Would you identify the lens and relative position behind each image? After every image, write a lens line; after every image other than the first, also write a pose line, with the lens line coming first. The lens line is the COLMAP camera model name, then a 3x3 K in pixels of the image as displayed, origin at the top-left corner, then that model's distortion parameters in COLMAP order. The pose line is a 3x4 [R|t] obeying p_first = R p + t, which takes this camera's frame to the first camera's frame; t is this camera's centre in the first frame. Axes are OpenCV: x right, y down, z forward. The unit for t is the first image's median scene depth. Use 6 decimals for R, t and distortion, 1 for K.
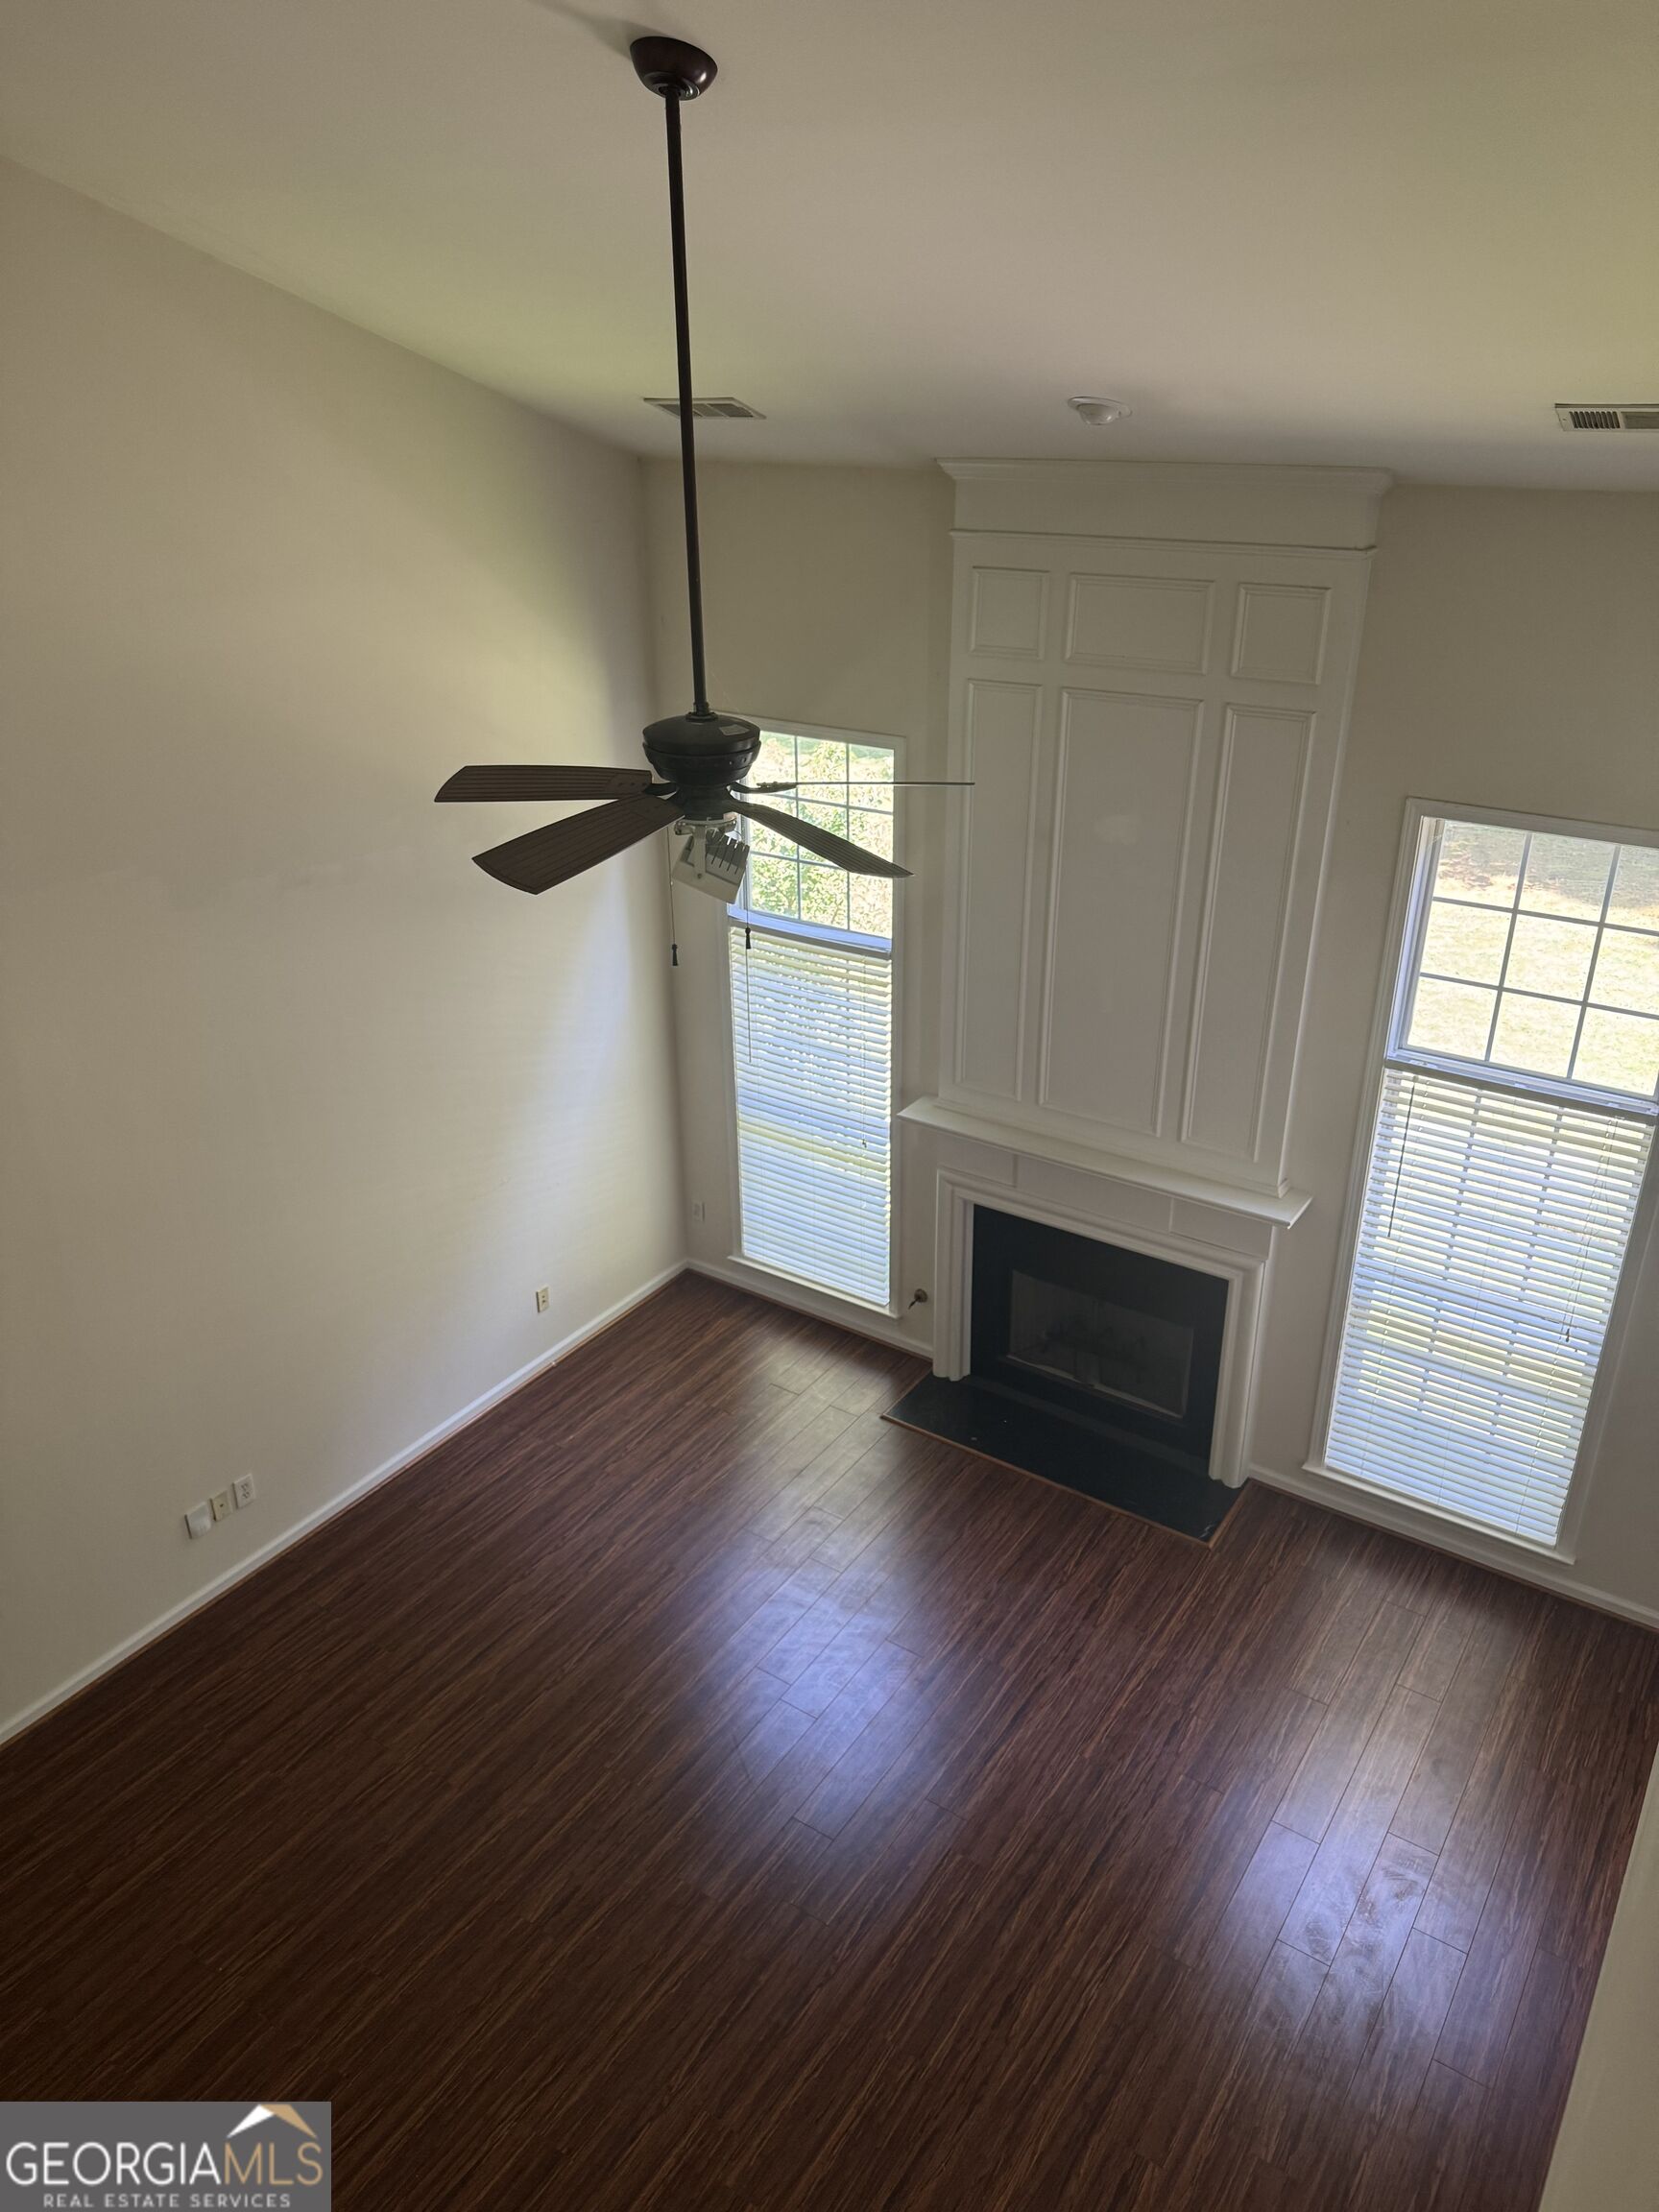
lens RADIAL K [[1557.9, 0, 830.2], [0, 1557.9, 1115.1], [0, 0, 1]] dist [0.053651, -0.060051]
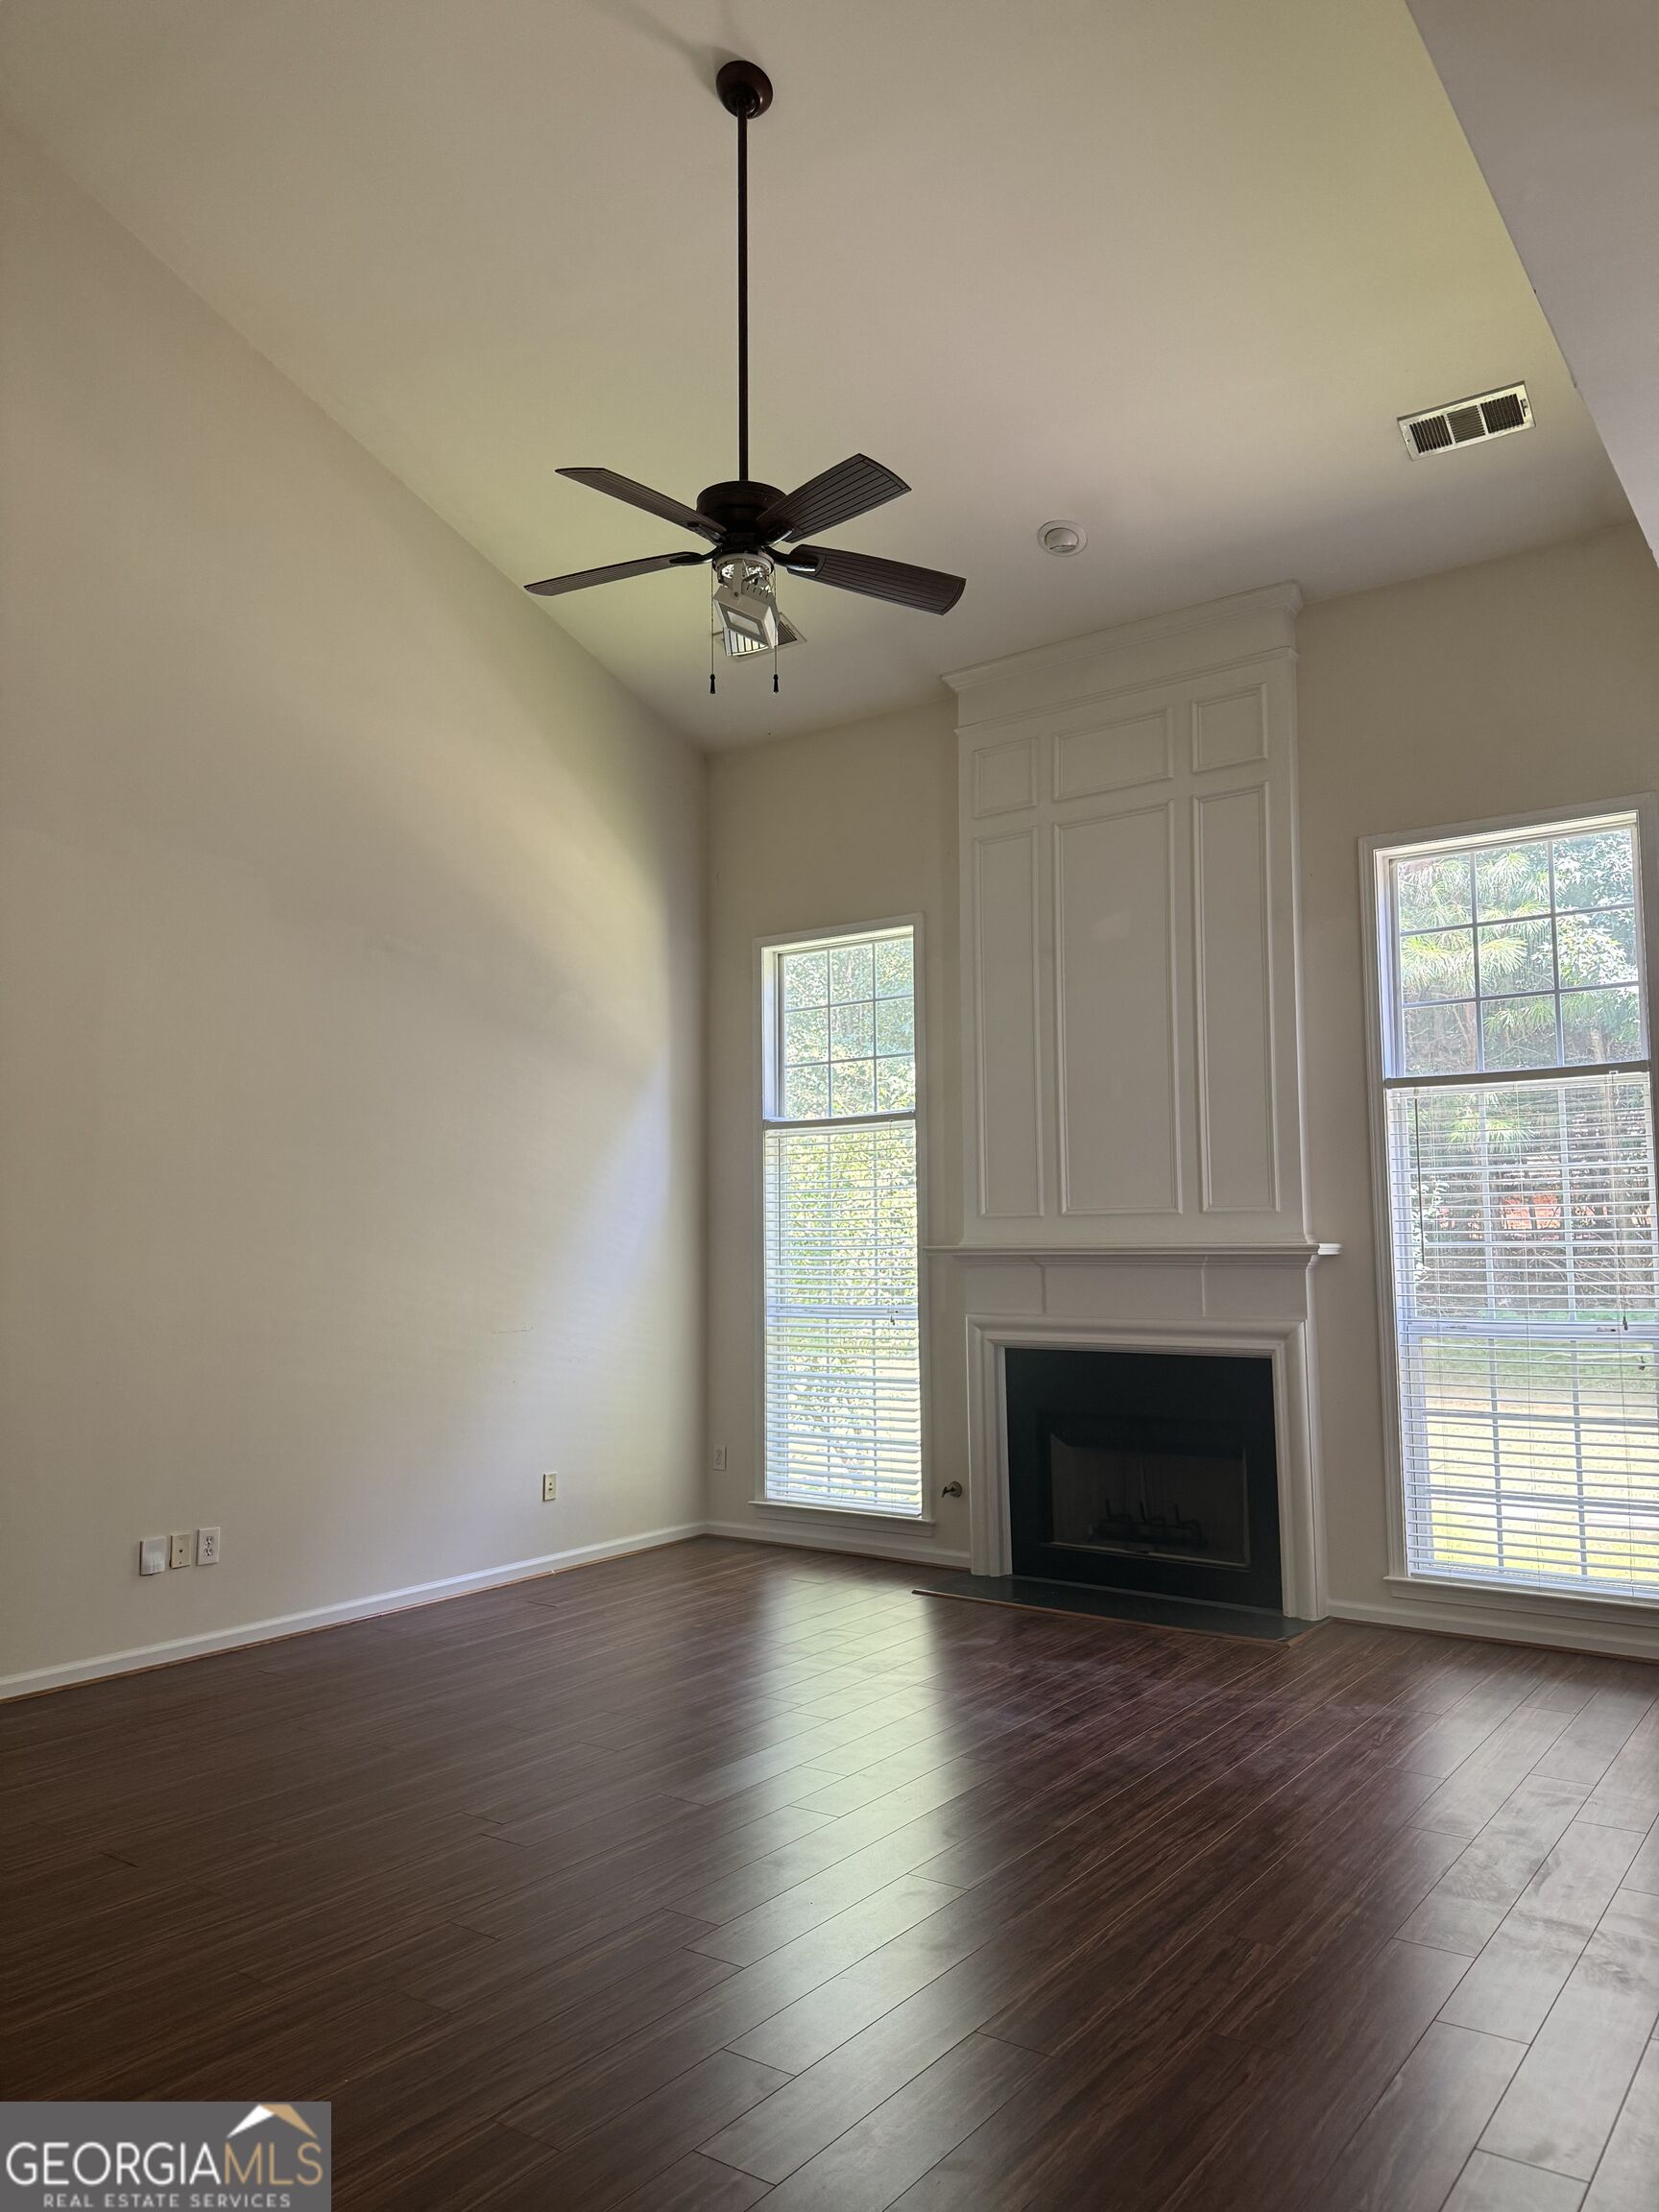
lens RADIAL K [[1557.9, 0, 840.3], [0, 1557.9, 1118.8], [0, 0, 1]] dist [0.053651, -0.060051]
pose [[0.999723, -0.001056, -0.023532, 0.015517], [-0.011099, 0.860033, -0.510117, 0.519853], [0.020777, 0.510237, 0.859783, 0.105957]]
